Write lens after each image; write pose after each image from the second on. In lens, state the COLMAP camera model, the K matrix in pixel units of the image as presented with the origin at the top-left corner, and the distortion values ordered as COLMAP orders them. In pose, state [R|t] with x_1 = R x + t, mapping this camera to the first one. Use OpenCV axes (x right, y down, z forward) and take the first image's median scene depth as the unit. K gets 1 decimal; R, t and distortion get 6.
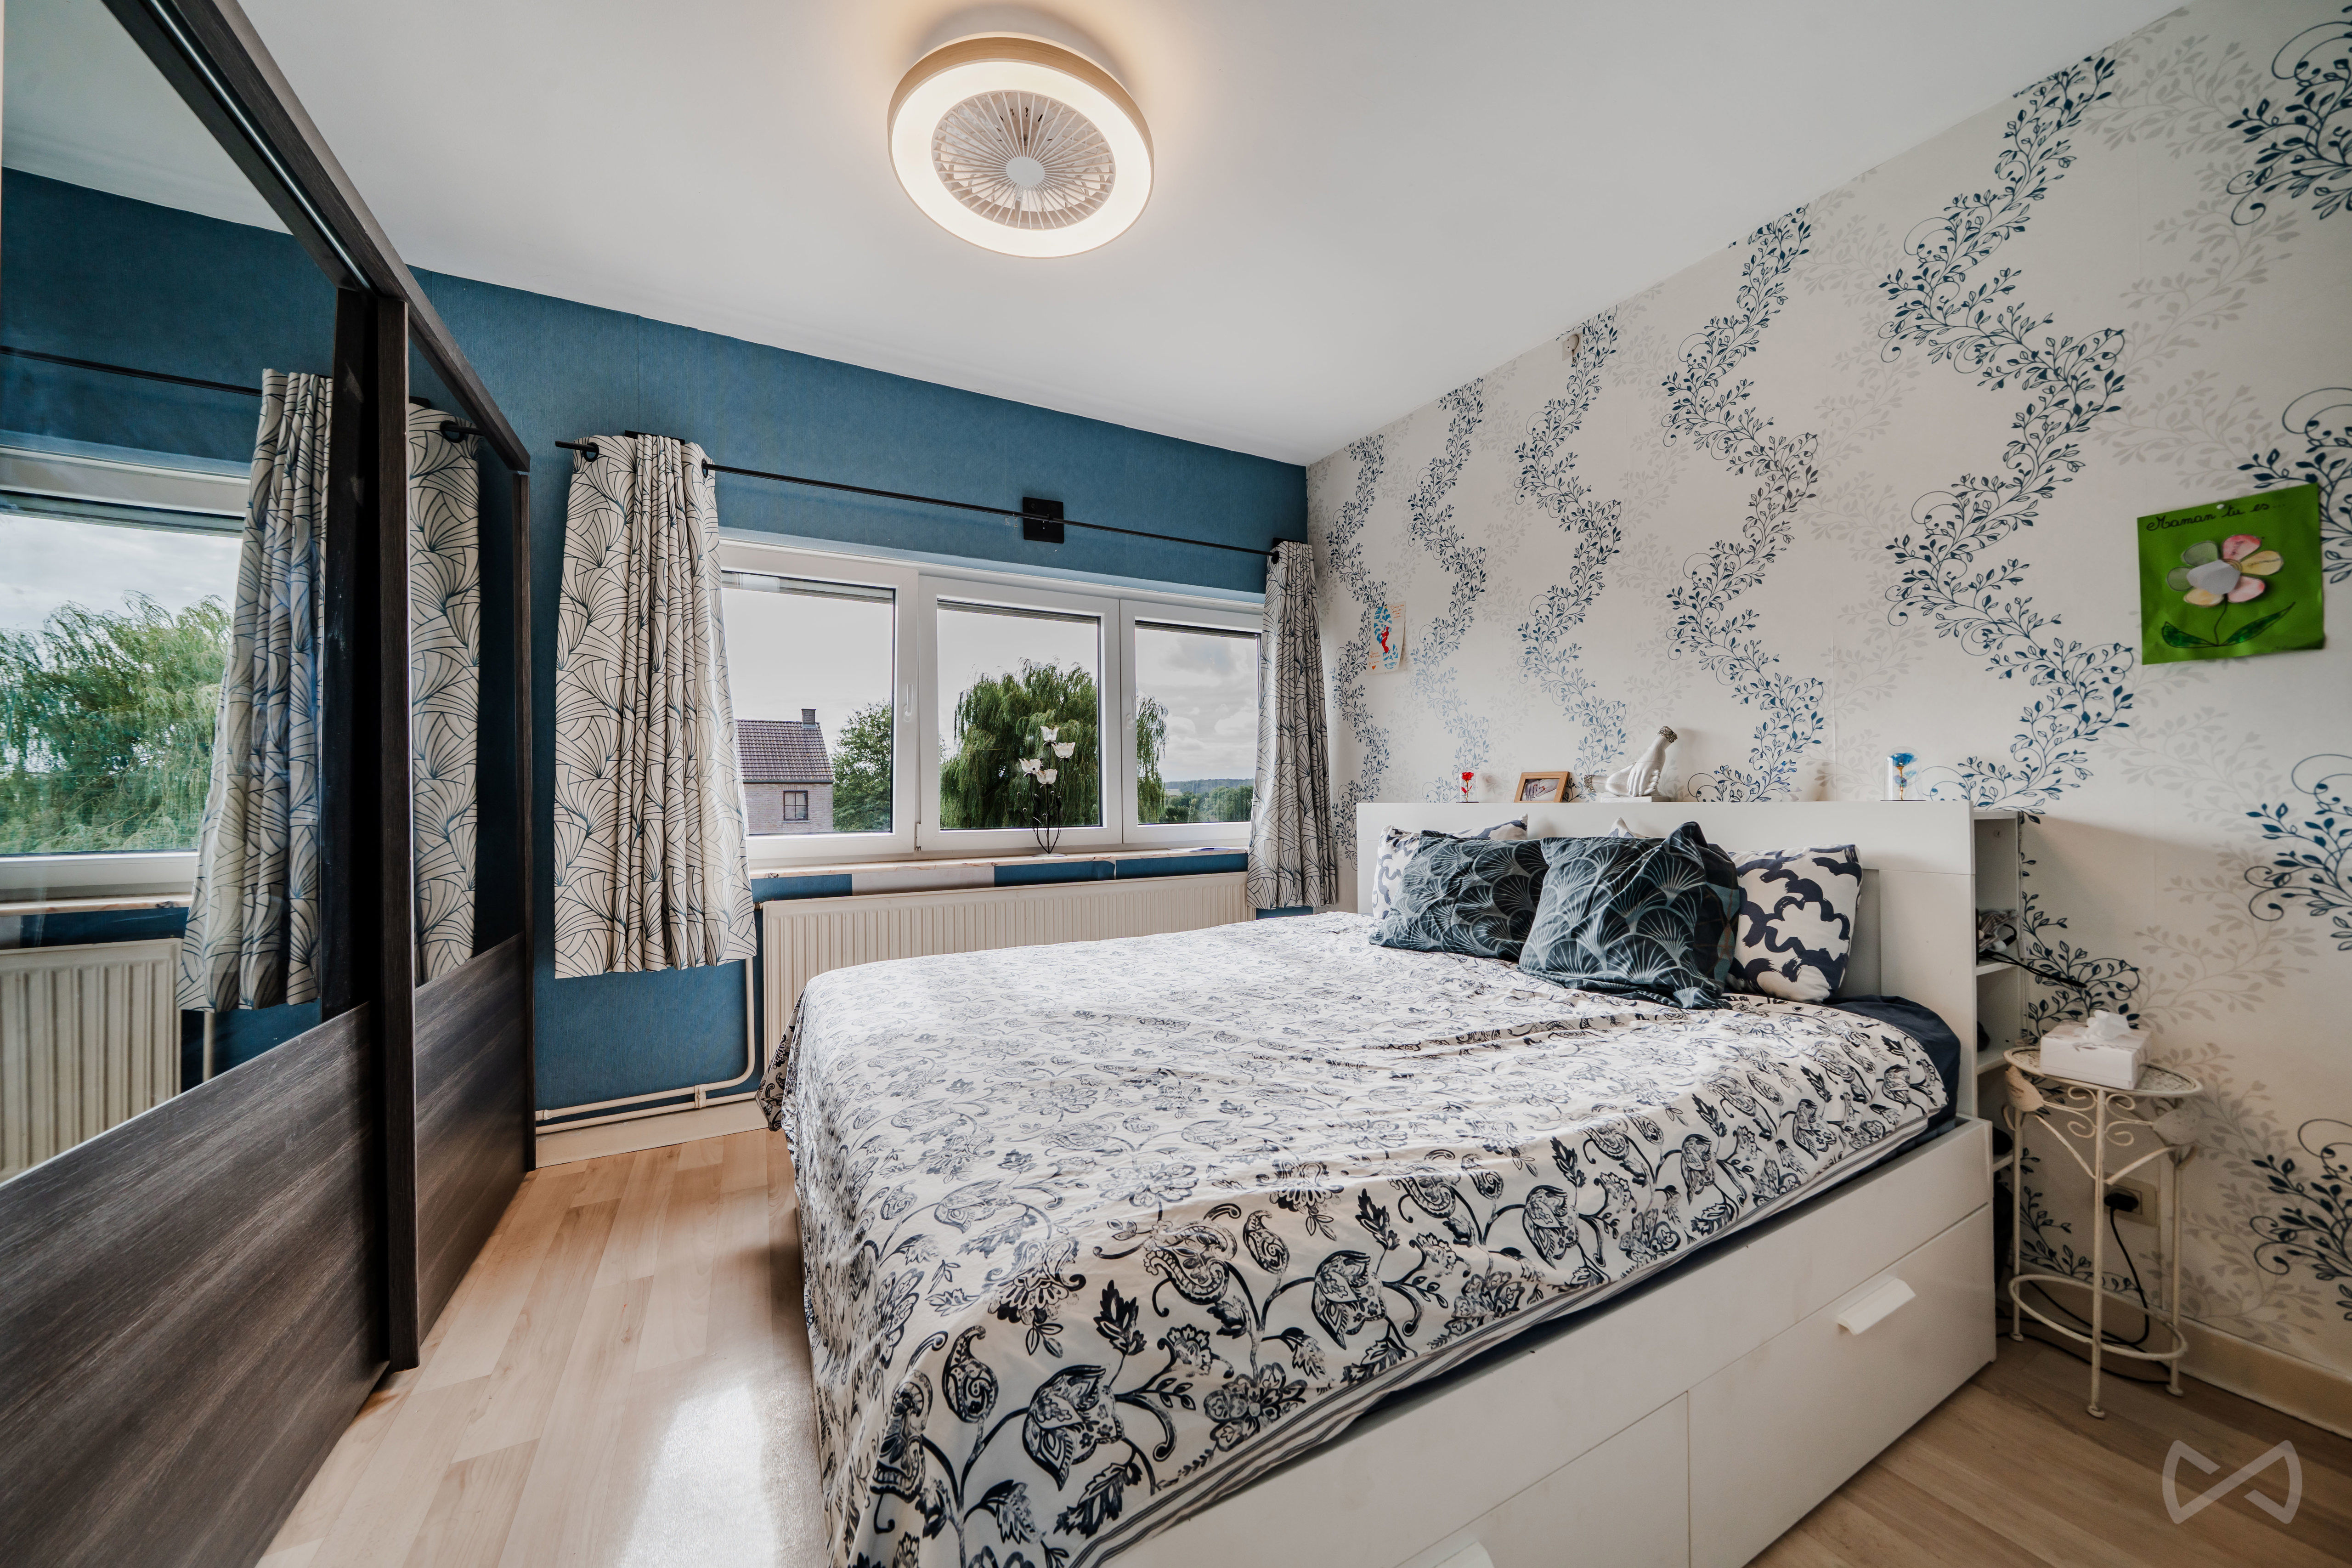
lens RADIAL K [[800.2, 0, 1174.2], [0, 800.2, 792.2], [0, 0, 1]] dist [-0.003112, -0.000143]
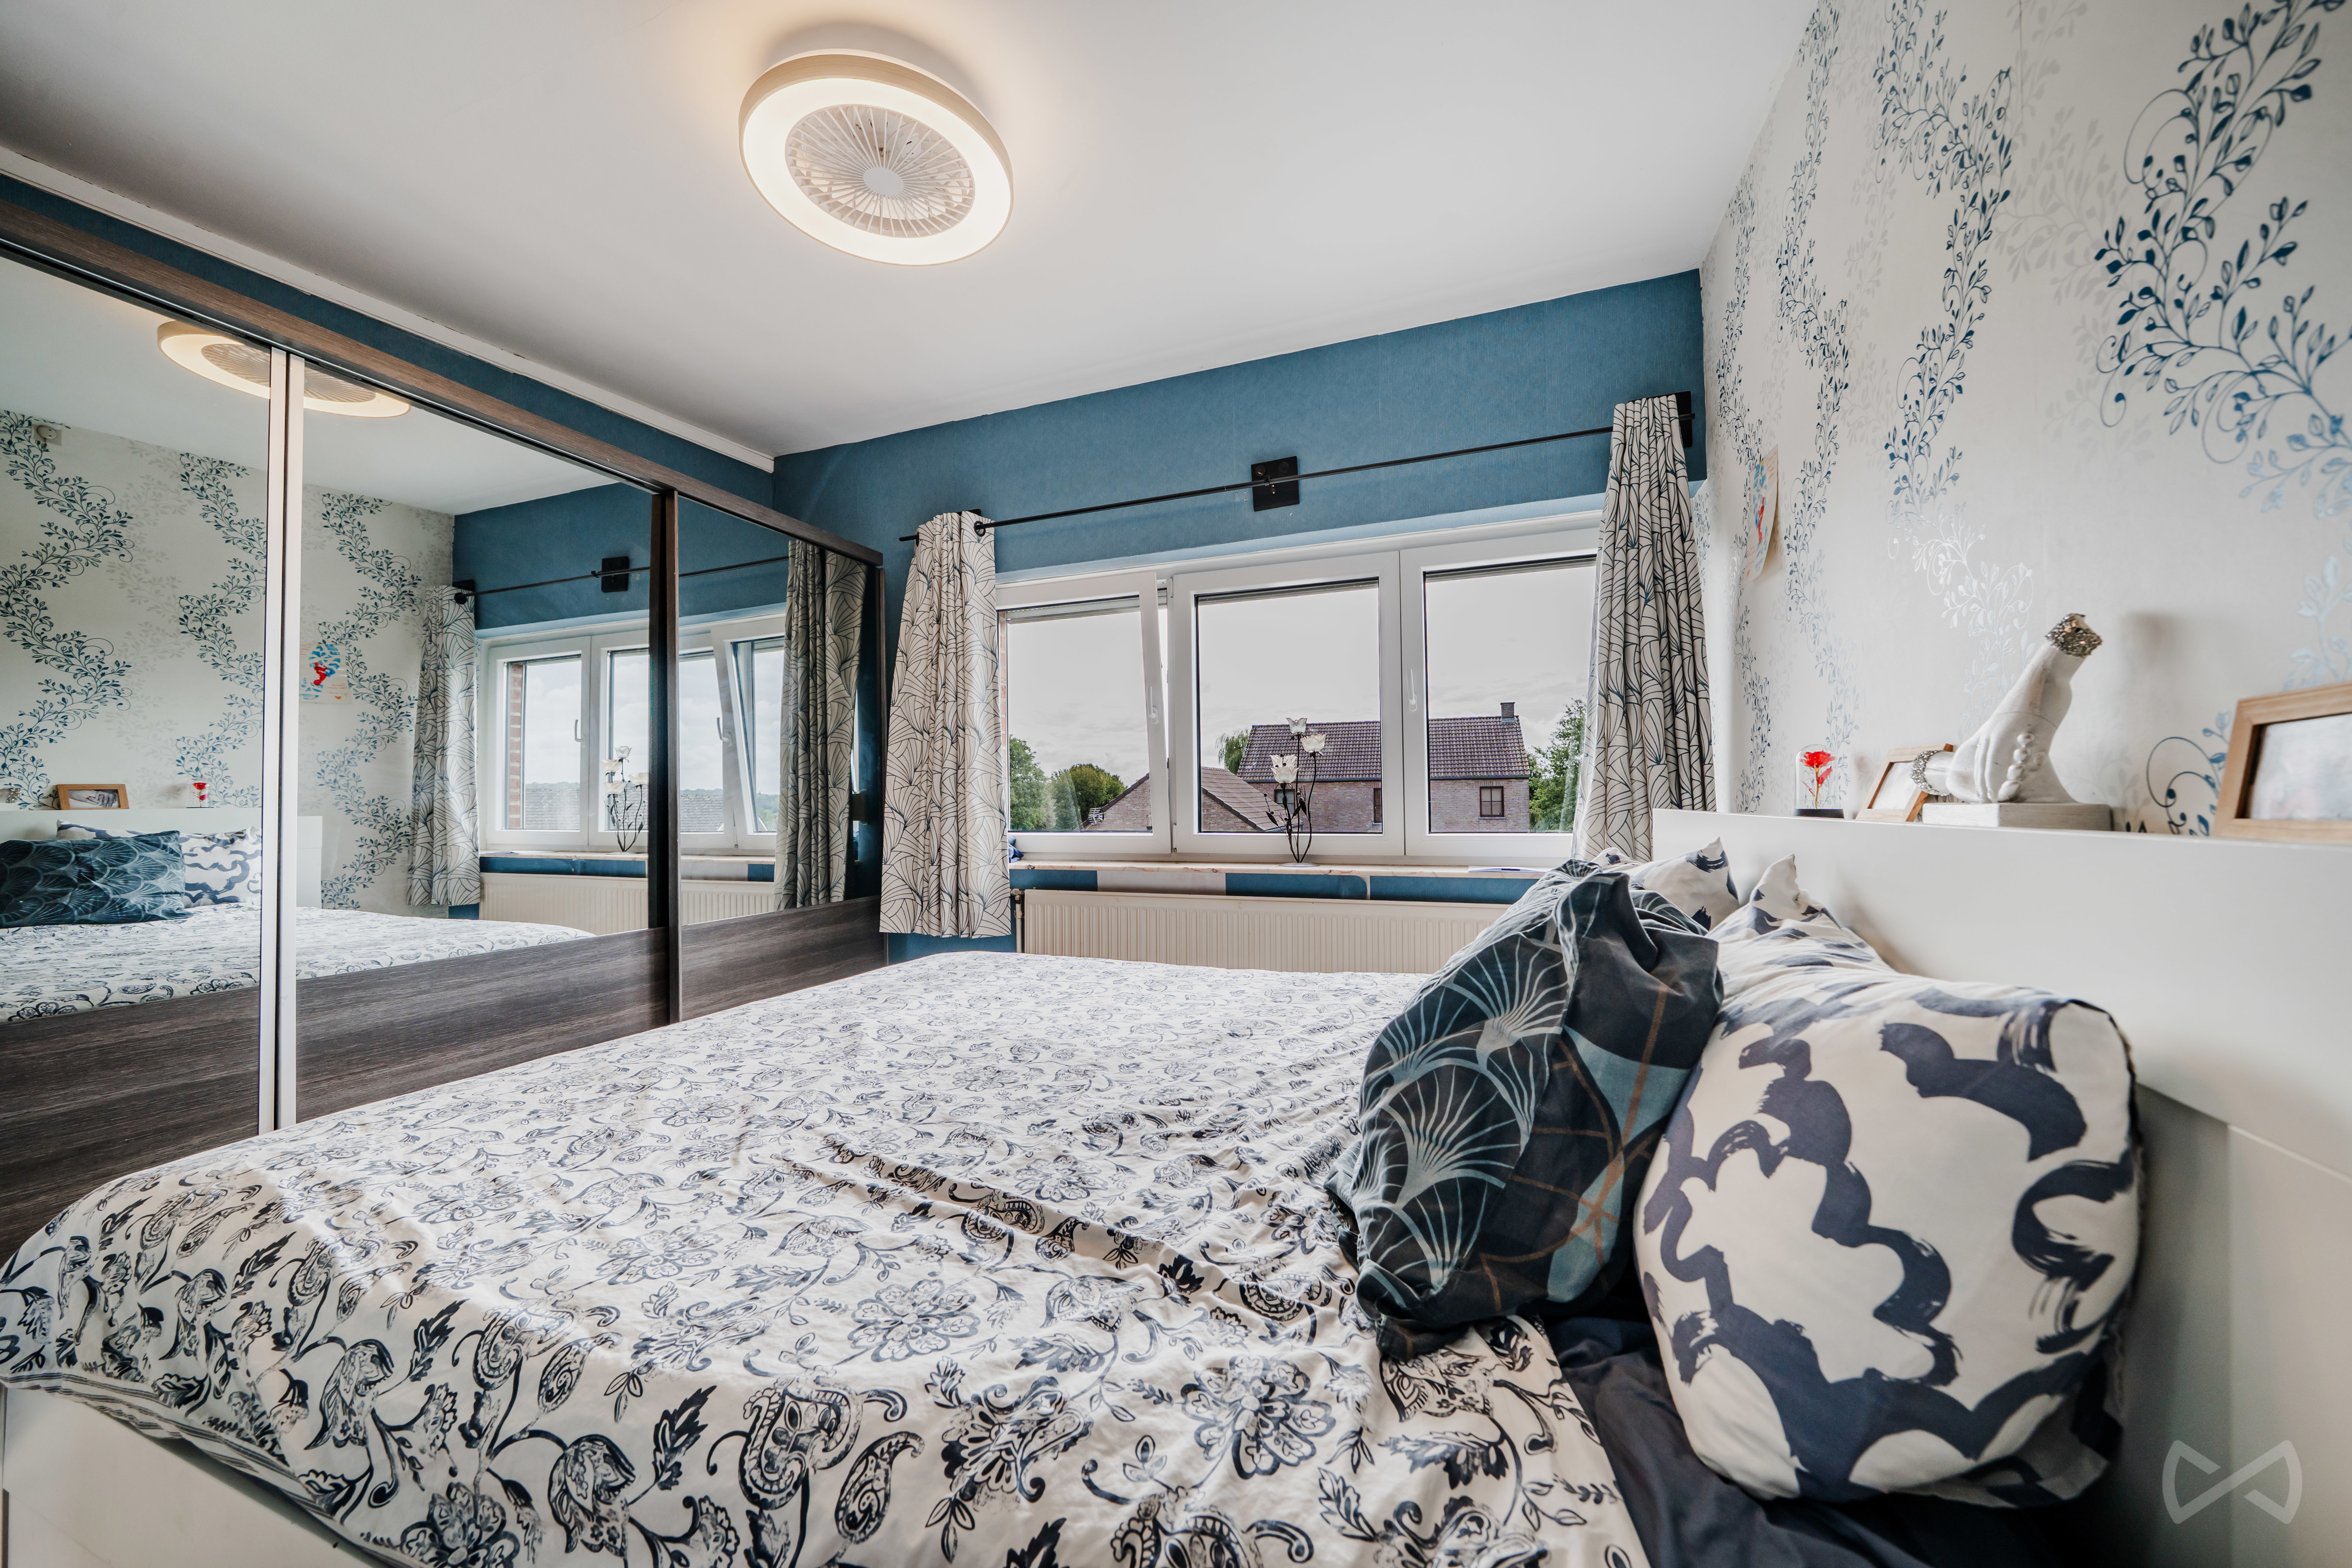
lens RADIAL K [[837.2, 0, 1176.0], [0, 837.2, 784.0], [0, 0, 1]] dist [-0.002711, 0.000069]
pose [[0.655622, -0.010925, -0.755010, 0.639173], [0.008022, 0.999940, -0.007503, -0.005052], [0.755046, -0.001138, 0.655670, 0.439353]]
